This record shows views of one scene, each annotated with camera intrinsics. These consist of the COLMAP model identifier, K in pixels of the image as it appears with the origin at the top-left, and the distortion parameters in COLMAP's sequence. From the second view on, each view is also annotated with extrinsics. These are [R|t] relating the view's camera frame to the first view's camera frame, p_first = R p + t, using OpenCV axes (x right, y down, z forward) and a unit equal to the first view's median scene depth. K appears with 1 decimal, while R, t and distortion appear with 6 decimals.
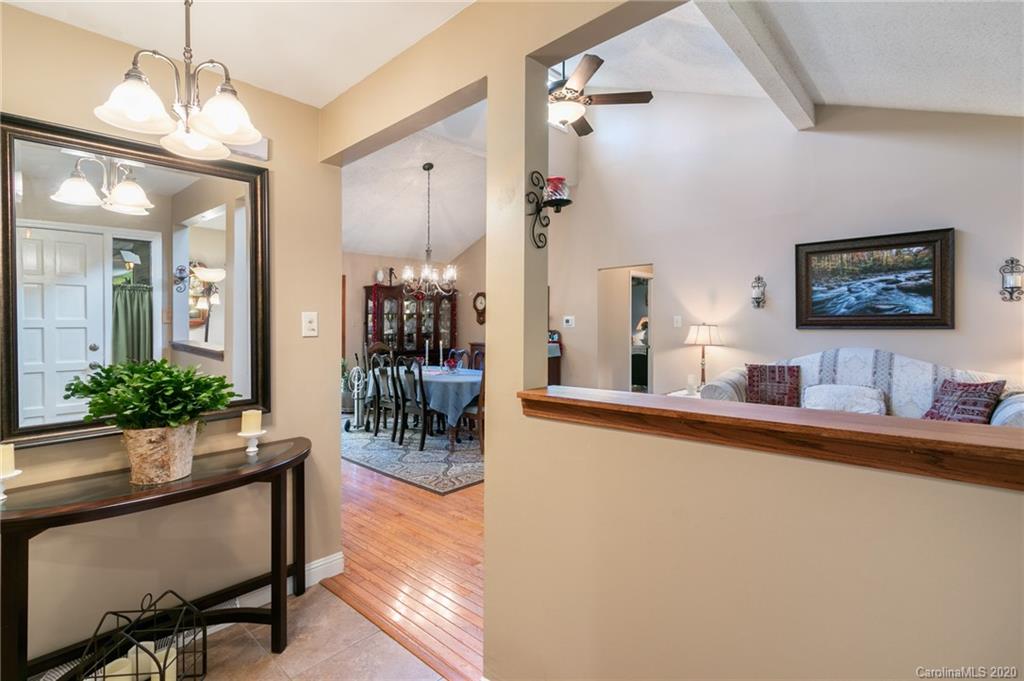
lens RADIAL K [[476.5, 0, 501.5], [0, 476.5, 331.3], [0, 0, 1]] dist [0.001188, -0.000011]
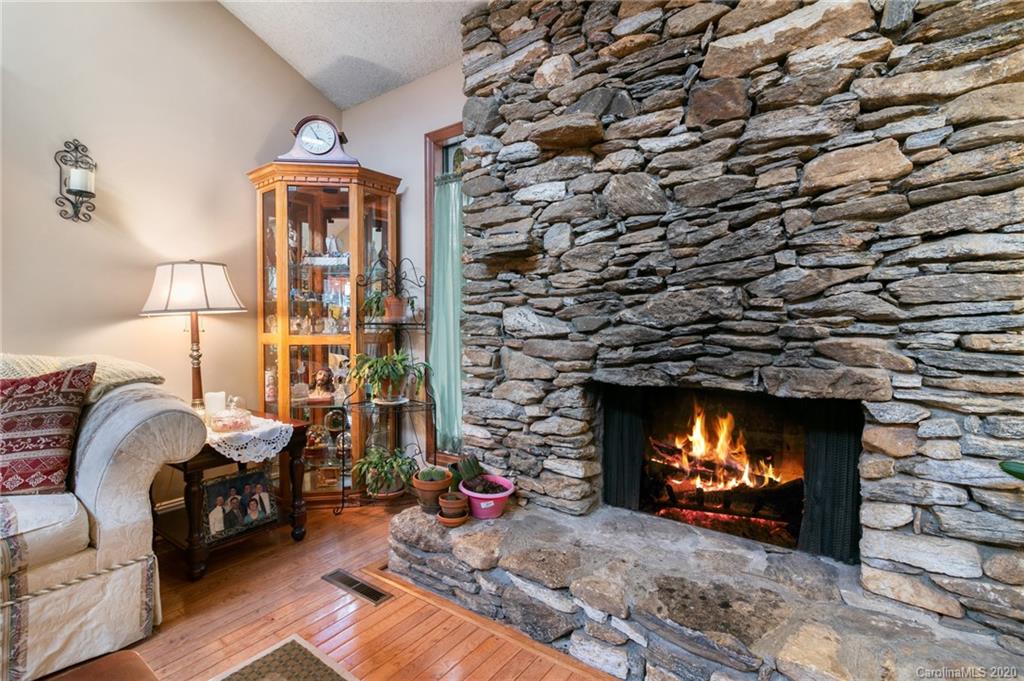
lens RADIAL K [[476.5, 0, 508.6], [0, 476.5, 329.6], [0, 0, 1]] dist [0.001188, -0.000011]
pose [[-0.110343, 0.000925, 0.993893, 0.420495], [0.021227, 0.999774, 0.001426, 0.062023], [-0.993667, 0.021255, -0.110337, 0.506942]]
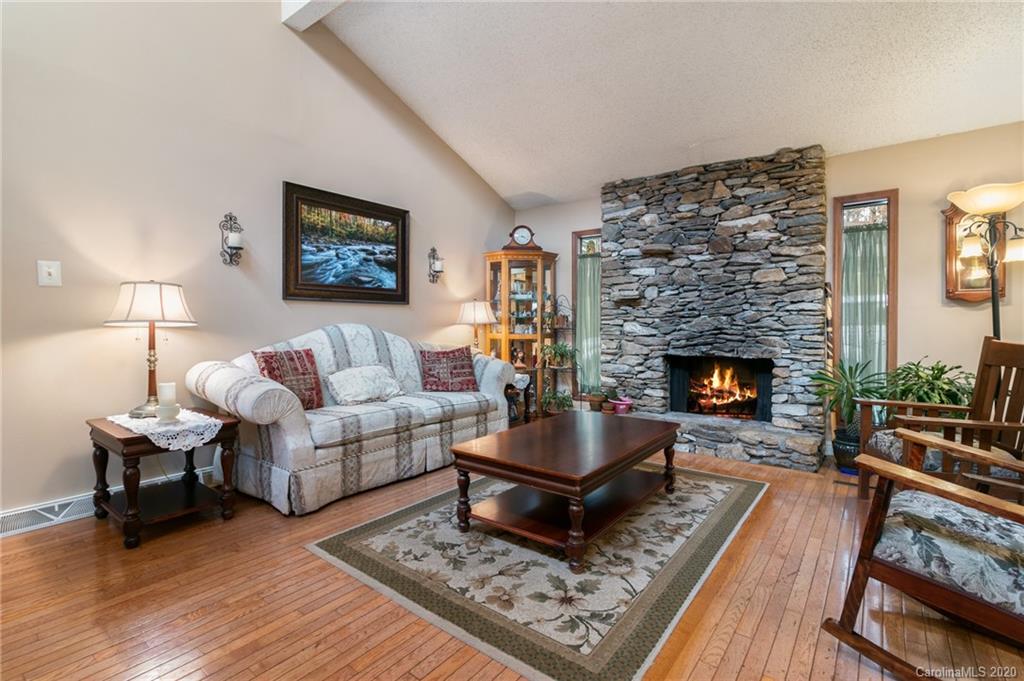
lens RADIAL K [[476.5, 0, 508.9], [0, 476.5, 322.8], [0, 0, 1]] dist [0.001188, -0.000011]
pose [[-0.088254, 0.011429, 0.996032, -0.136690], [0.017444, 0.999799, -0.009927, 0.047607], [-0.995945, 0.016499, -0.088436, 0.808733]]
